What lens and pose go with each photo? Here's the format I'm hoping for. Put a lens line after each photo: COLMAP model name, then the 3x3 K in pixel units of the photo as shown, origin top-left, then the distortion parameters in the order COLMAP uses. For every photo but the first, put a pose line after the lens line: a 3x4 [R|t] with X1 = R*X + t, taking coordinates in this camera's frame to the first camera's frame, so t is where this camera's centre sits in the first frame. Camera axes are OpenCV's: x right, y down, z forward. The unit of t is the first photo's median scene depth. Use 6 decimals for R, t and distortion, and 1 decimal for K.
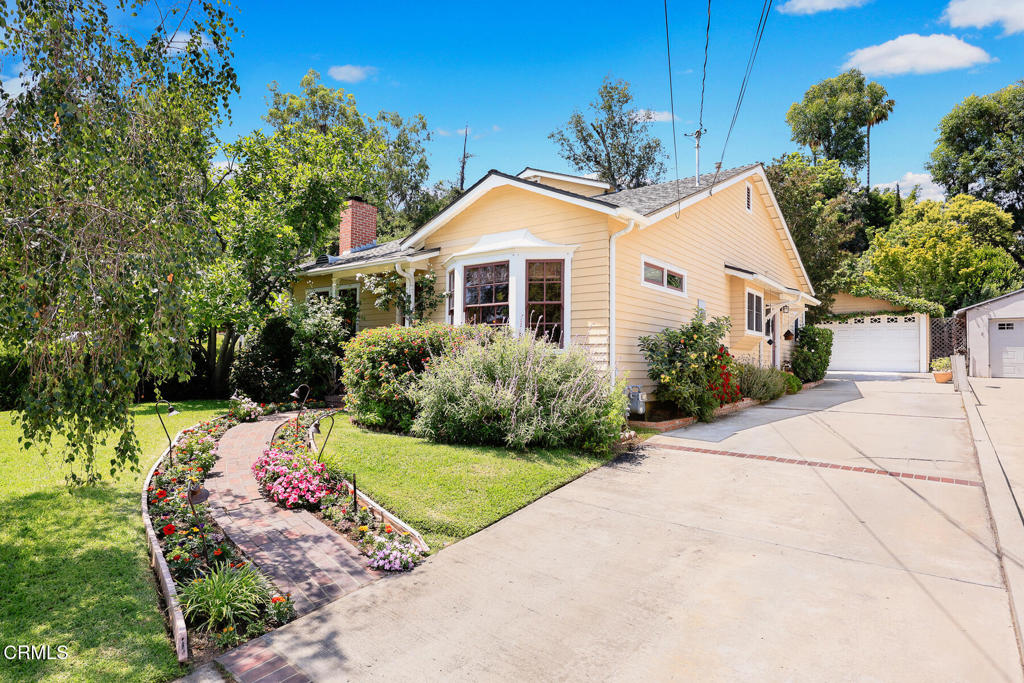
lens RADIAL K [[552.1, 0, 512.0], [0, 552.1, 341.5], [0, 0, 1]] dist [-0.001467, -0.000642]
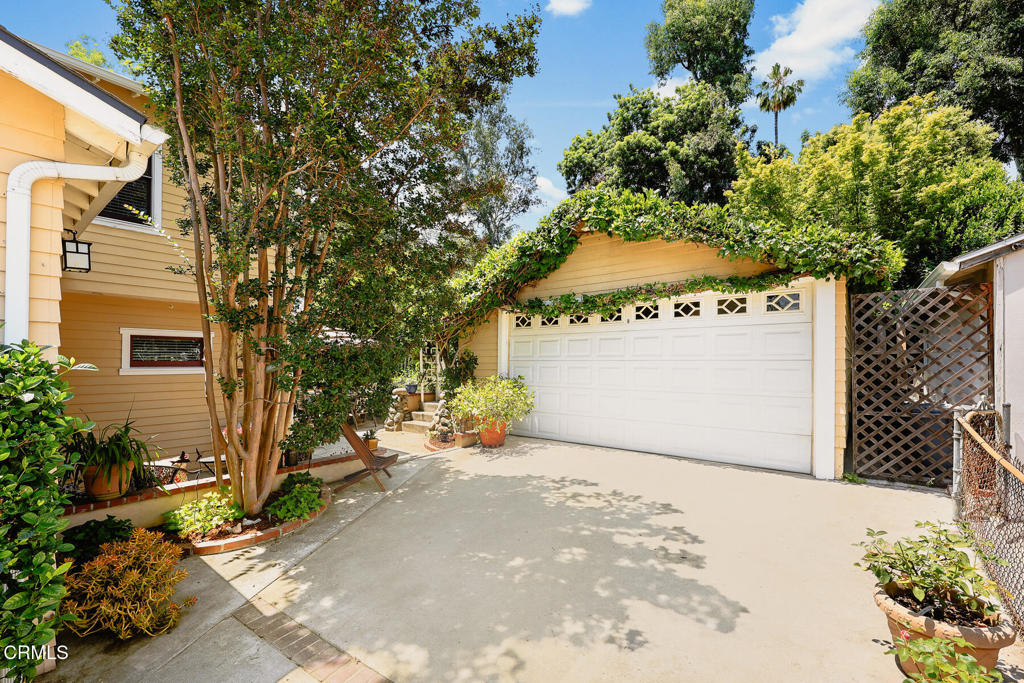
lens RADIAL K [[437.6, 0, 510.1], [0, 437.6, 358.8], [0, 0, 1]] dist [0.016366, 0.000237]
pose [[0.999875, -0.014884, 0.005327, 0.551094], [0.014795, 0.999757, 0.016334, -0.013603], [-0.005569, -0.016254, 0.999852, 0.732435]]
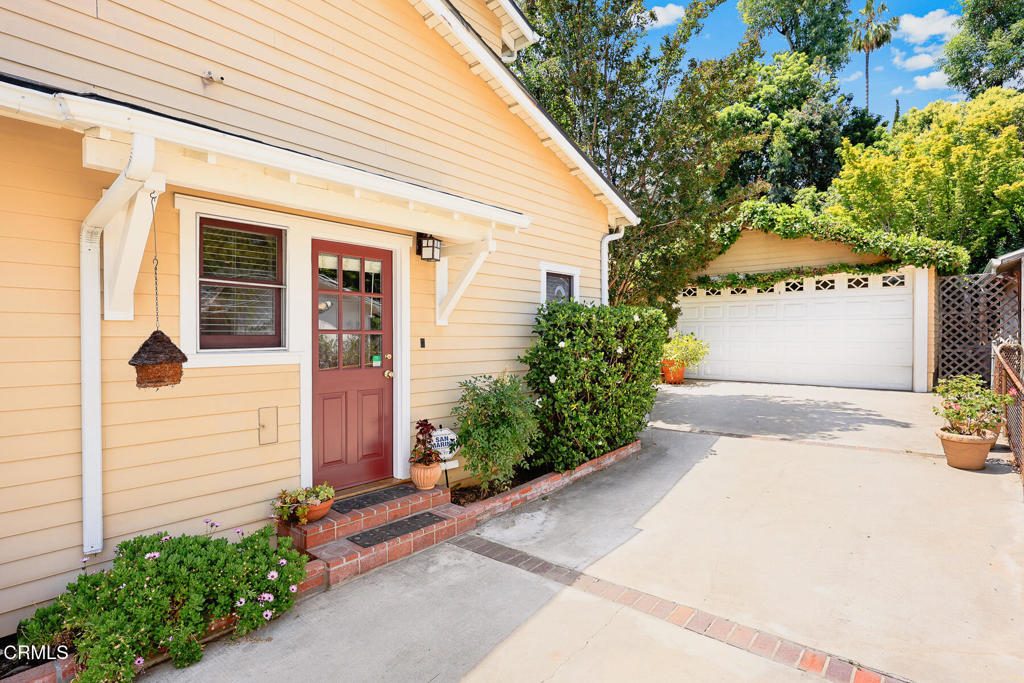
lens RADIAL K [[538.0, 0, 533.6], [0, 538.0, 334.2], [0, 0, 1]] dist [0.037327, -0.000927]
pose [[0.999730, -0.020886, 0.010198, 0.391341], [0.020597, 0.999404, 0.027699, -0.012491], [-0.010770, -0.027482, 0.999564, 0.511935]]
